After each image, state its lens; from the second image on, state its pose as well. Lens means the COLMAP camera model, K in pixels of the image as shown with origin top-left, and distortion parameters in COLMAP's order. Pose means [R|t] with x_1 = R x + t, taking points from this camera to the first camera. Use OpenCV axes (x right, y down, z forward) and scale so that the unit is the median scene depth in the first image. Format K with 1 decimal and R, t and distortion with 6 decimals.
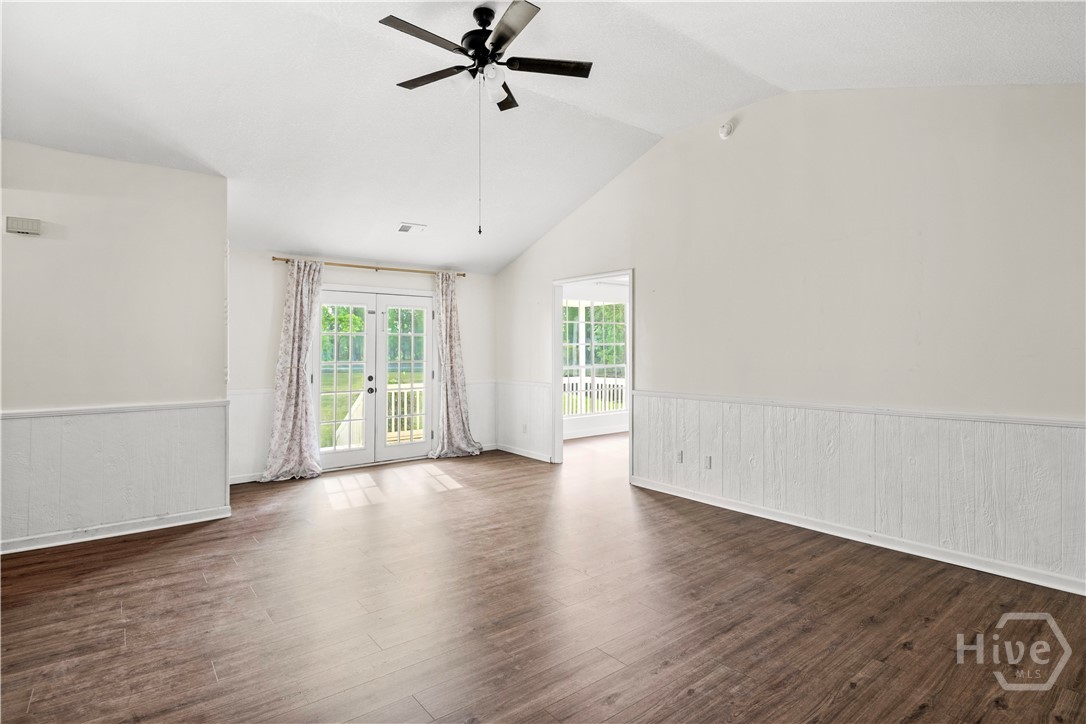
lens RADIAL K [[560.0, 0, 543.1], [0, 560.0, 371.2], [0, 0, 1]] dist [-0.024248, 0.000365]
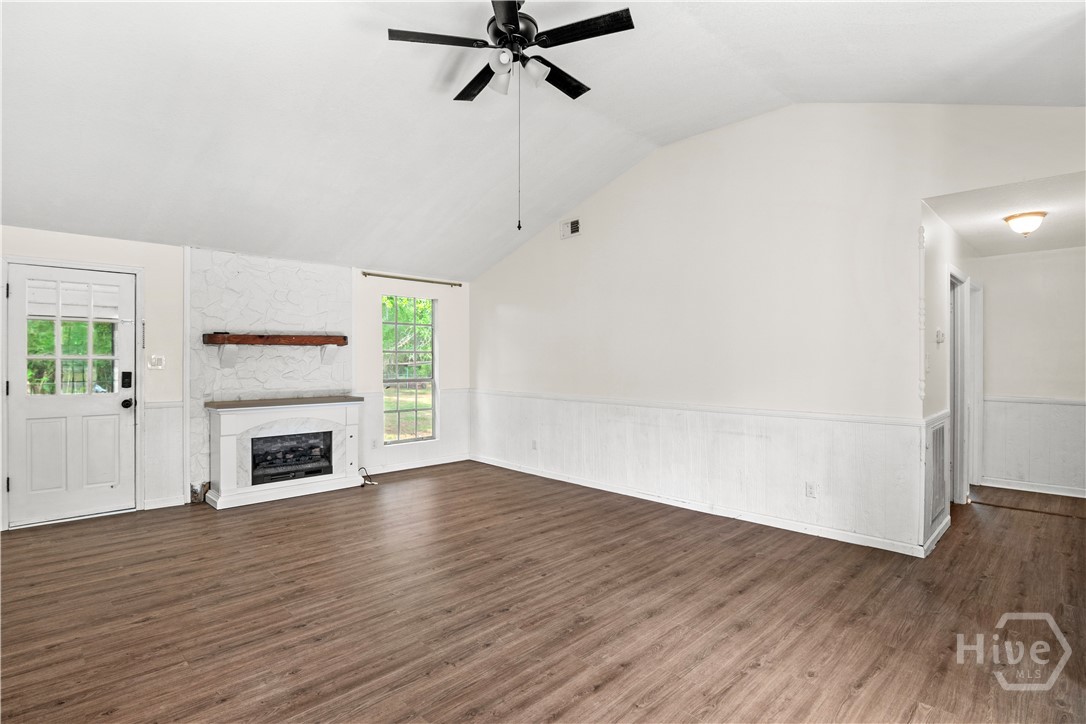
lens RADIAL K [[547.7, 0, 543.0], [0, 547.7, 362.0], [0, 0, 1]] dist [-0.009563, -0.000147]
pose [[-0.992318, 0.002076, -0.123699, -0.027949], [-0.002070, 0.999441, 0.033373, -0.032055], [0.123699, 0.033372, -0.991758, 1.087141]]
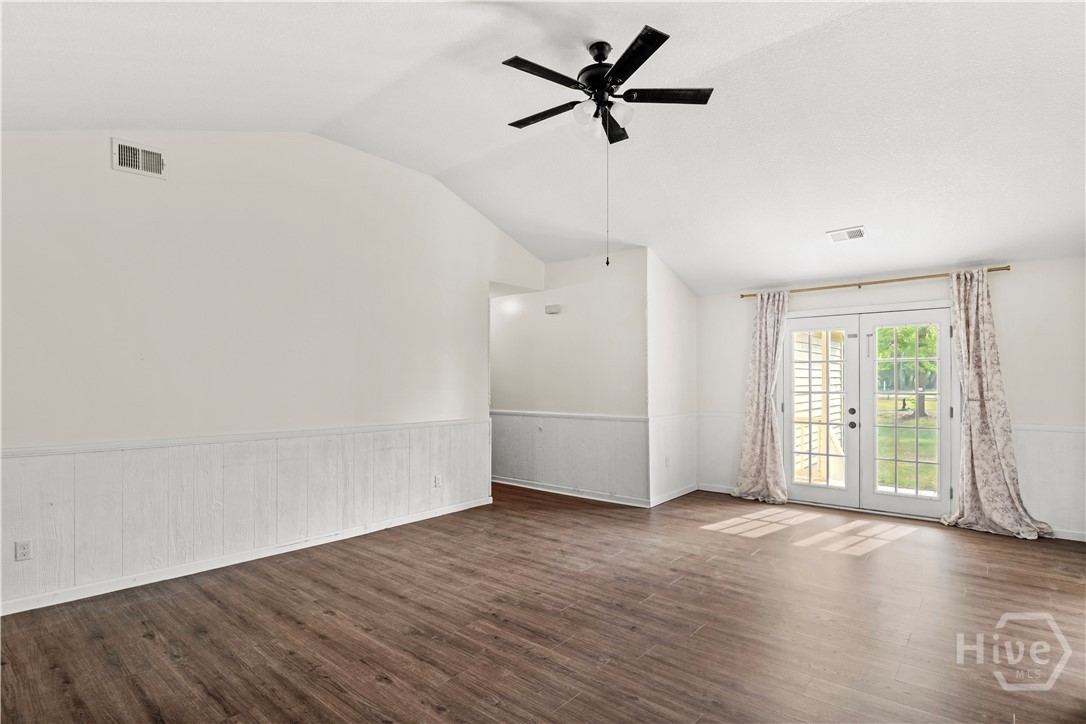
lens RADIAL K [[528.0, 0, 542.2], [0, 528.0, 391.2], [0, 0, 1]] dist [0.001367, -0.000249]
pose [[0.197519, 0.023231, -0.980024, 0.462201], [-0.035078, 0.999246, 0.016617, -0.017005], [0.979671, 0.031095, 0.198185, 0.401699]]
